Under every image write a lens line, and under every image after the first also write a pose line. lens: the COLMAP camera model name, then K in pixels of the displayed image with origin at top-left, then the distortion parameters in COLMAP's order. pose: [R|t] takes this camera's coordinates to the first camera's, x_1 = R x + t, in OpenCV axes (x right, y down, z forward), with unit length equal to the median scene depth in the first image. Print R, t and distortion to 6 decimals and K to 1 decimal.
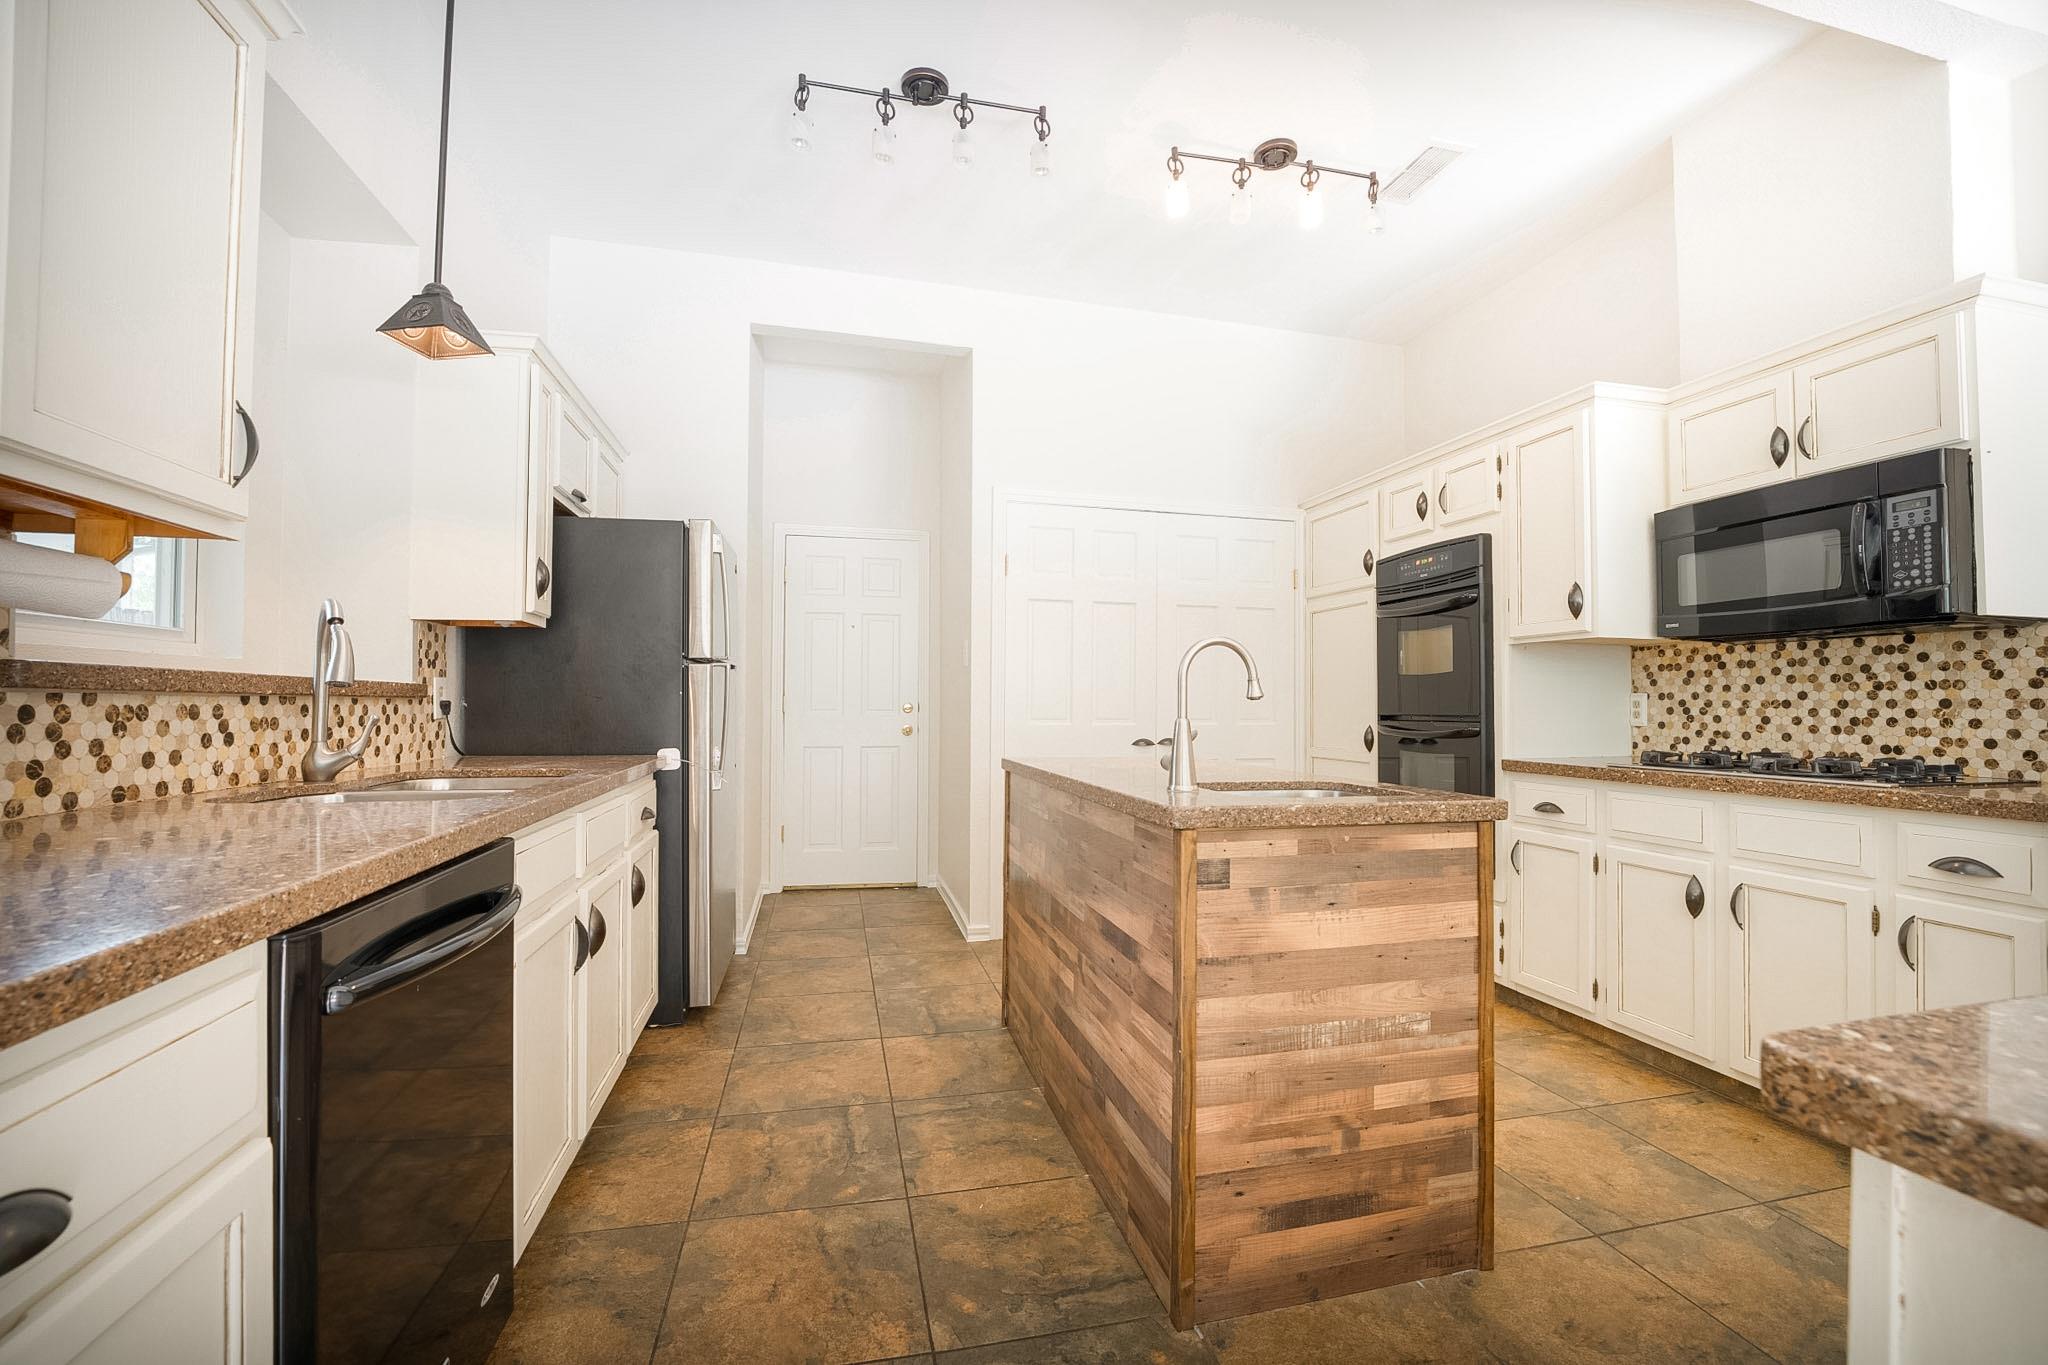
lens RADIAL K [[822.8, 0, 1018.0], [0, 822.8, 687.1], [0, 0, 1]] dist [0.000884, -0.000020]
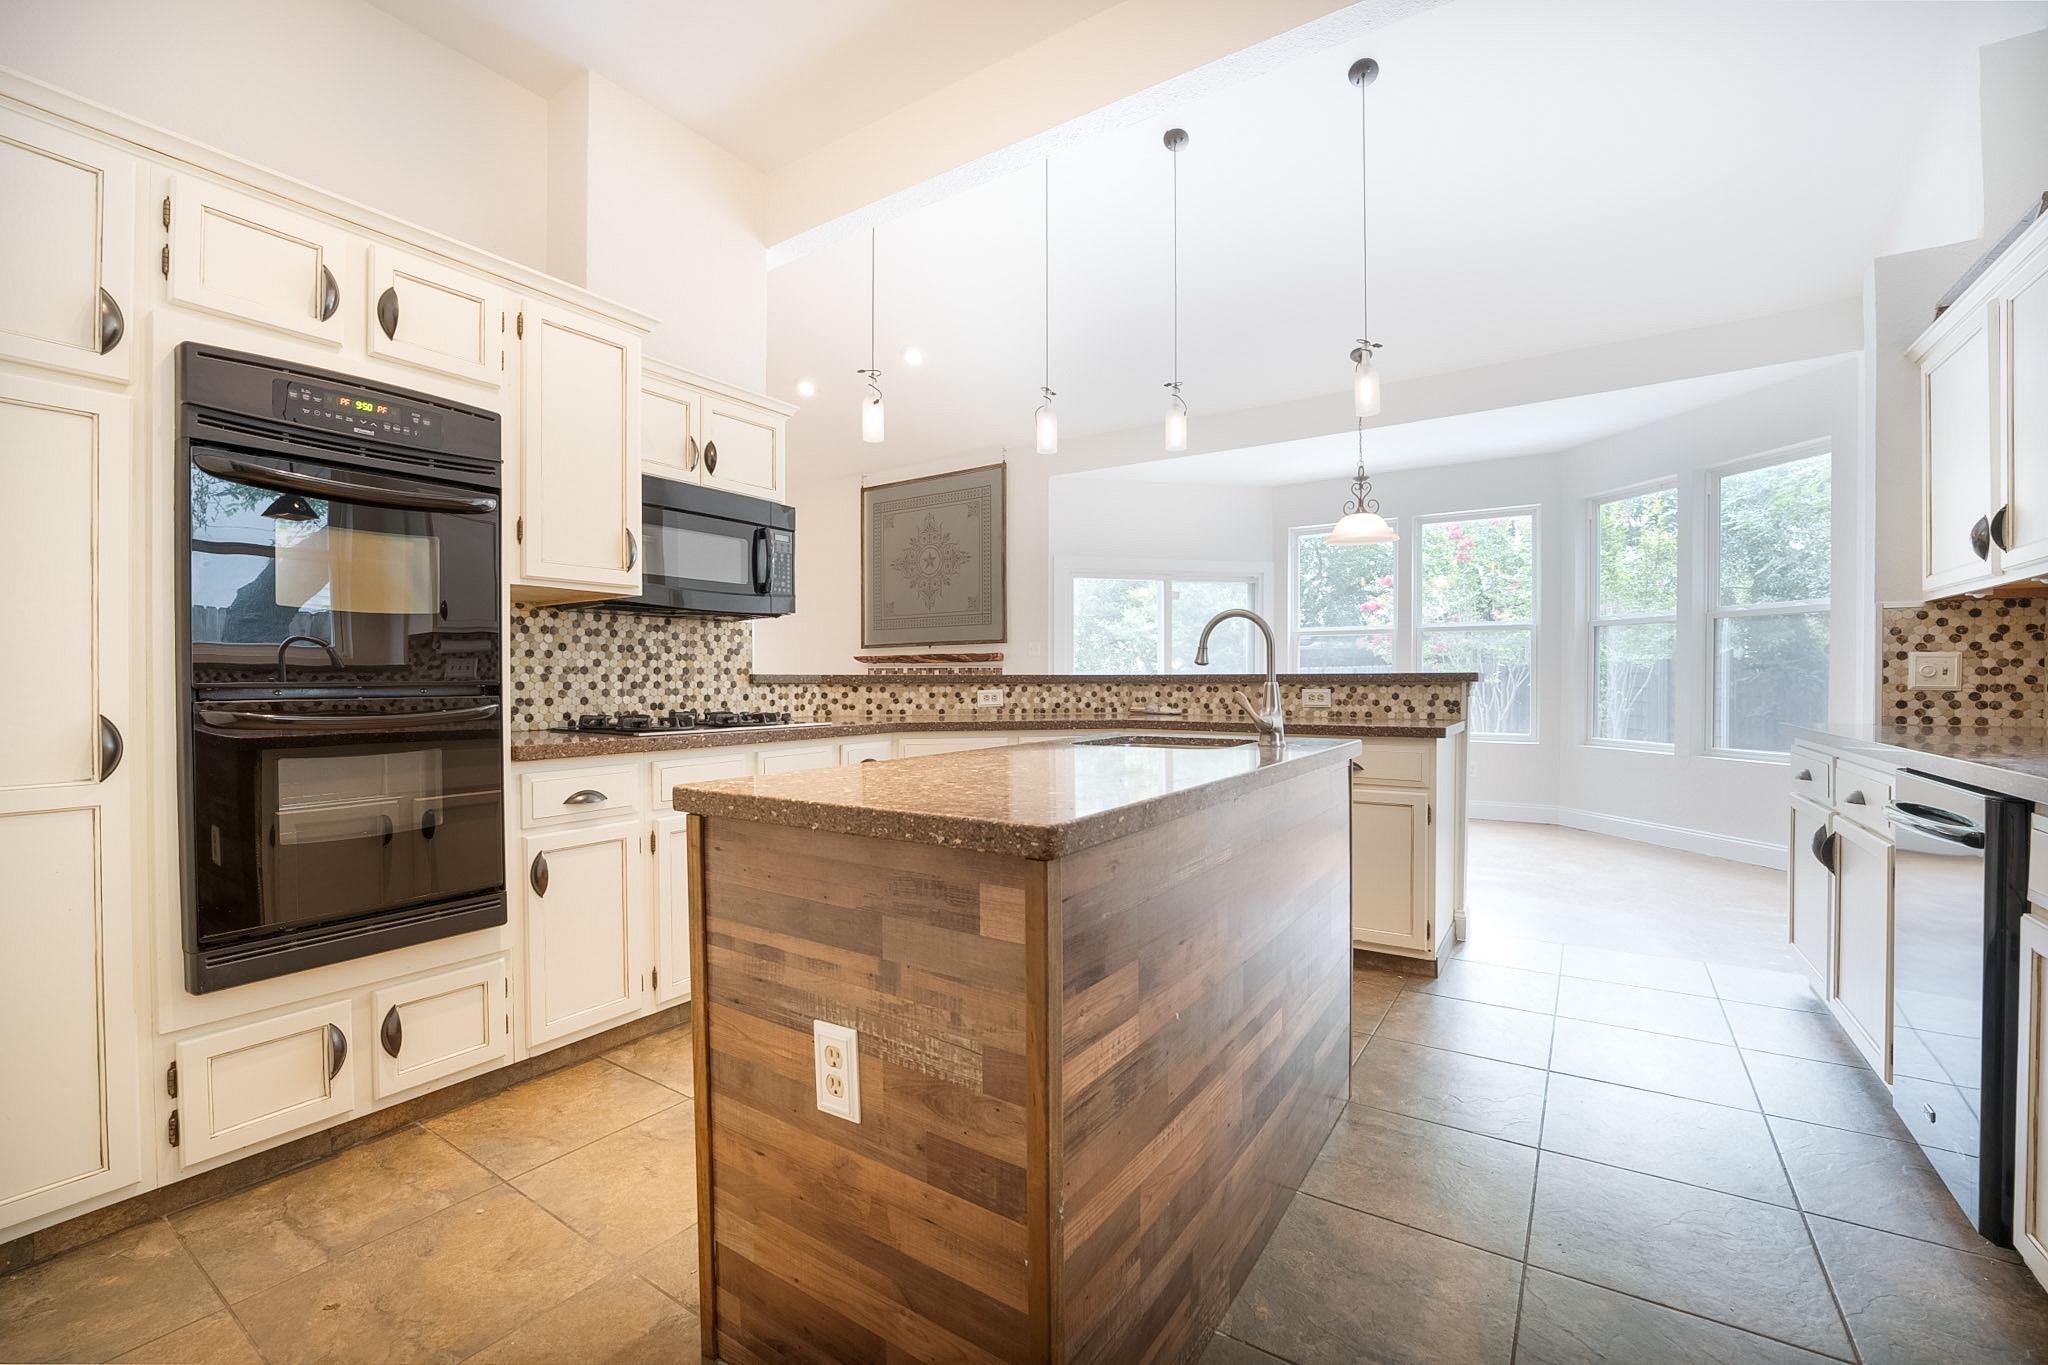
lens RADIAL K [[851.4, 0, 1033.4], [0, 851.4, 687.8], [0, 0, 1]] dist [-0.016589, 0.000425]
pose [[-0.687425, -0.013252, 0.726134, -0.292299], [-0.019874, 0.999802, -0.000569, 0.034239], [-0.725983, -0.014822, -0.687553, 1.409760]]
